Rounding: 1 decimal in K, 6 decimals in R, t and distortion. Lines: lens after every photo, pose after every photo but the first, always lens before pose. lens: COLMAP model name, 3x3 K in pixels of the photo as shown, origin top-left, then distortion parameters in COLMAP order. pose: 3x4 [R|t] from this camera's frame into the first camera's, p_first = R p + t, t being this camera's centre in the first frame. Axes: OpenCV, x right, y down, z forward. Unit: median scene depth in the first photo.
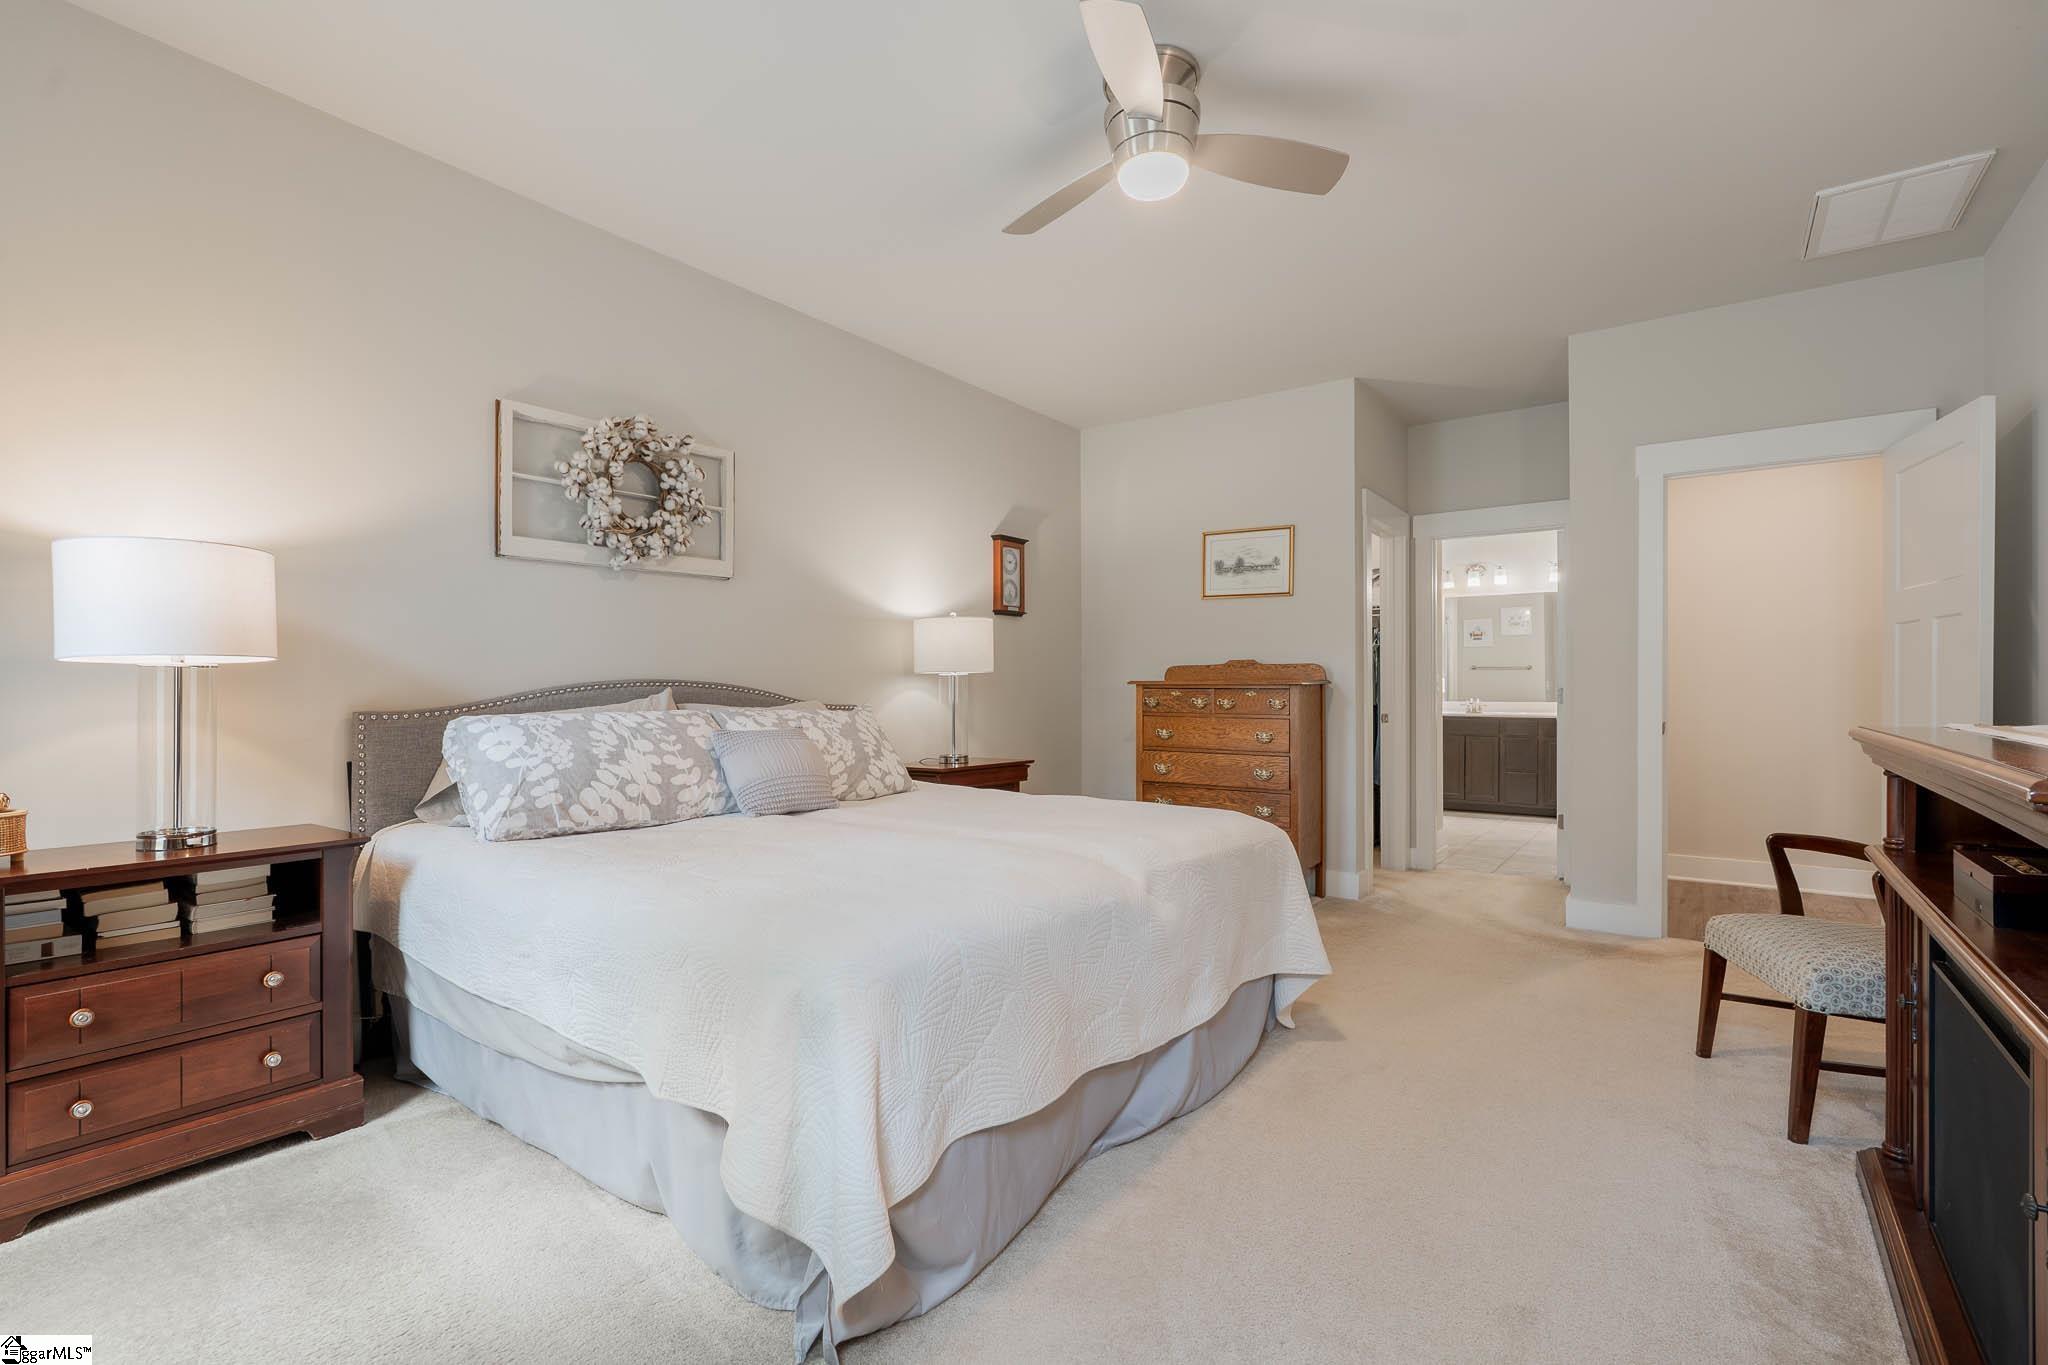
lens RADIAL K [[912.9, 0, 1019.6], [0, 912.9, 697.3], [0, 0, 1]] dist [0.000368, 0.000035]
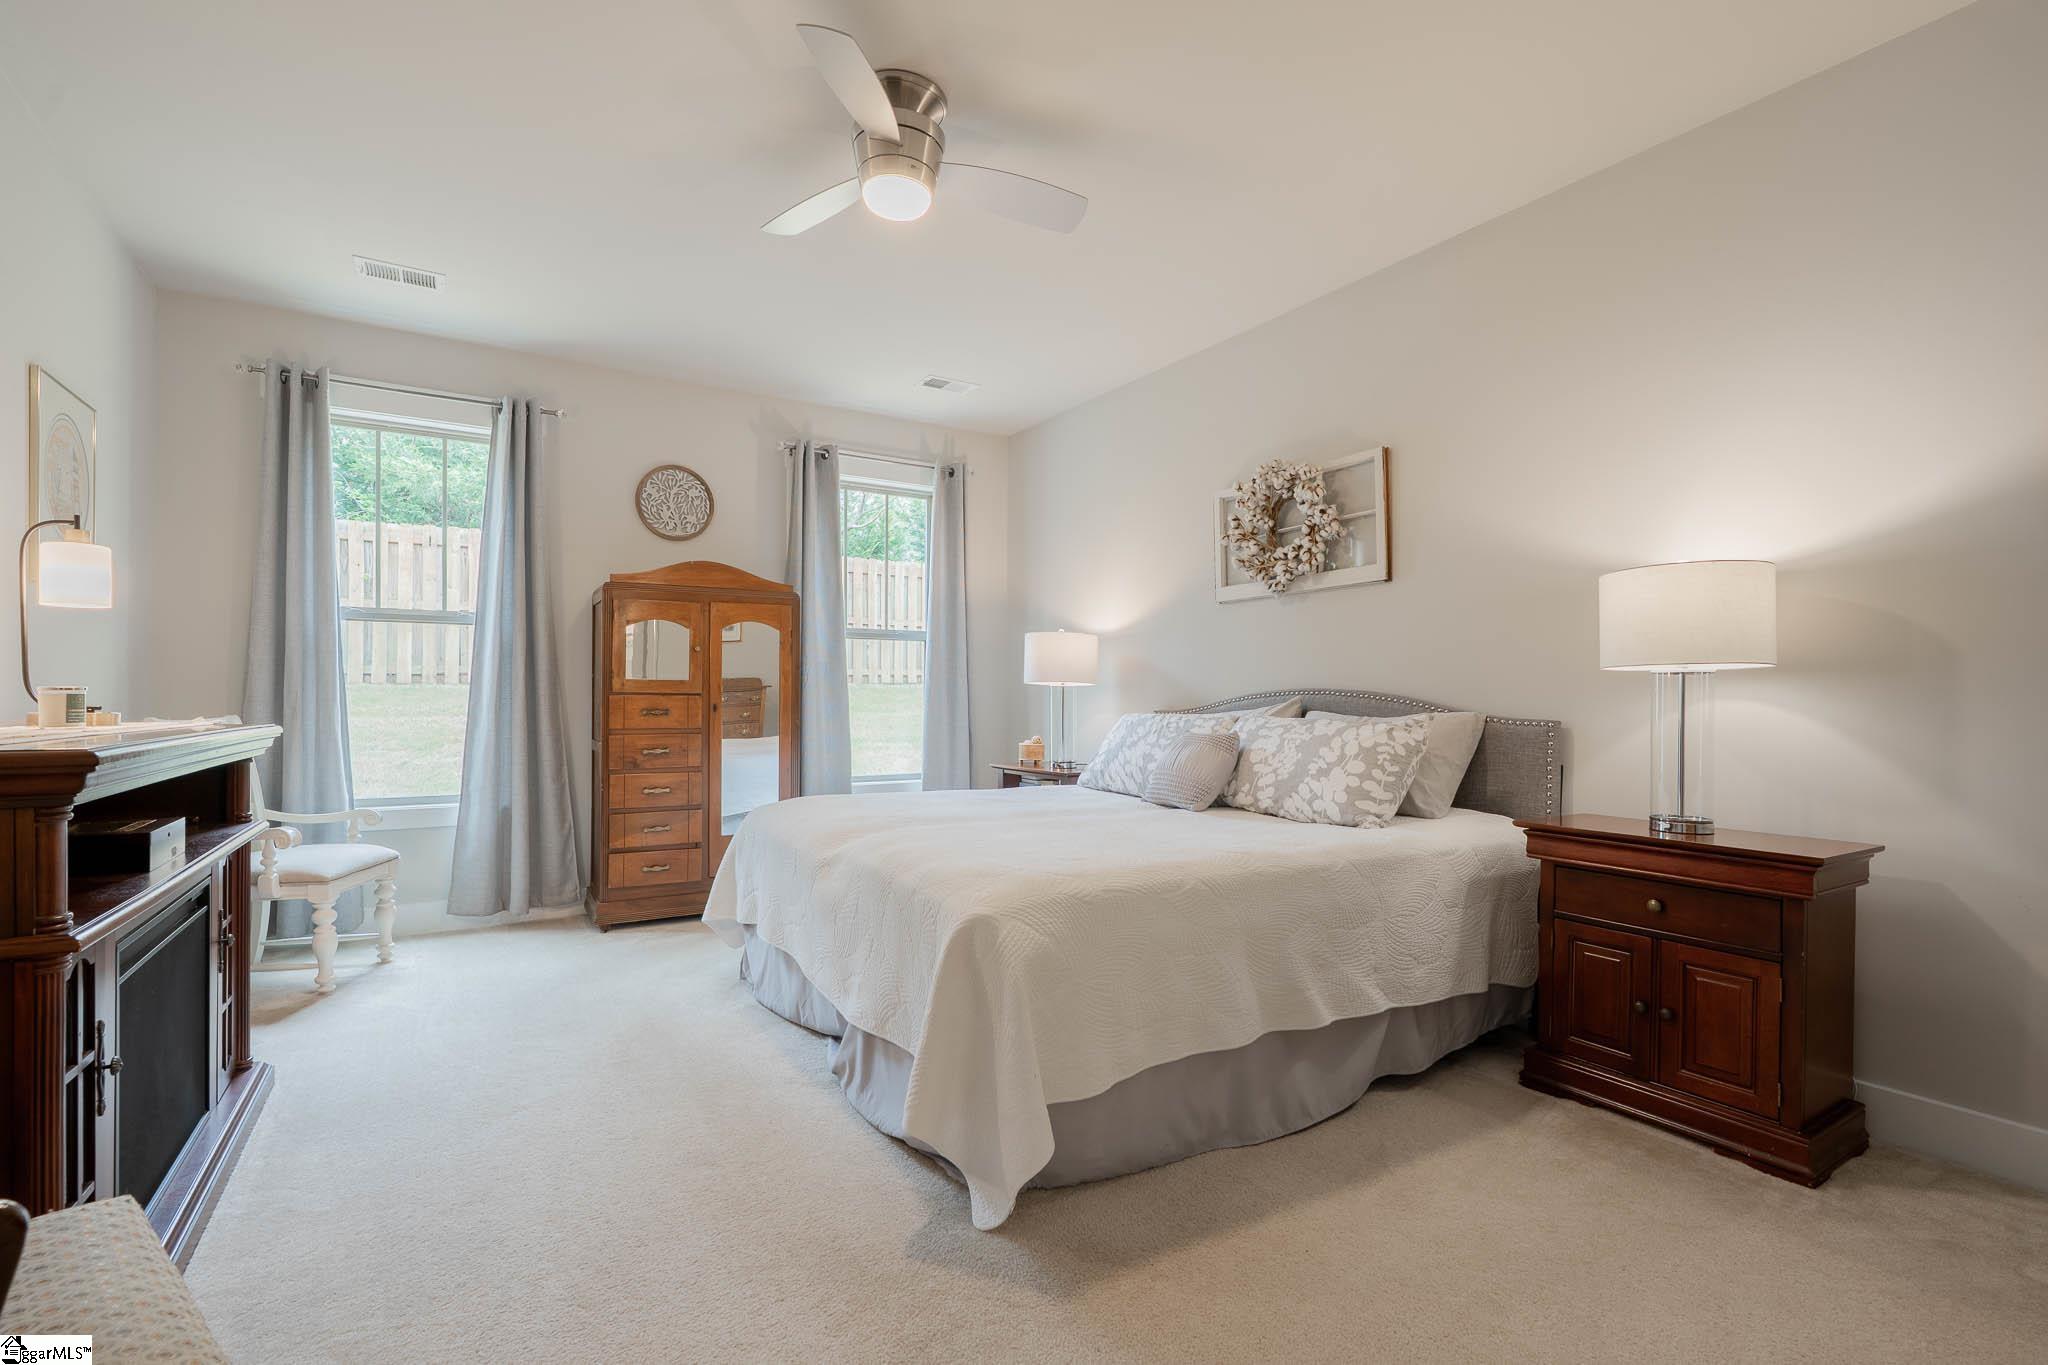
lens RADIAL K [[912.9, 0, 1019.6], [0, 912.9, 697.3], [0, 0, 1]] dist [0.000368, 0.000035]
pose [[-0.358292, 0.002705, -0.933606, 0.781203], [-0.005270, 0.999974, 0.004920, -0.012789], [0.933595, 0.006683, -0.358269, 1.086248]]
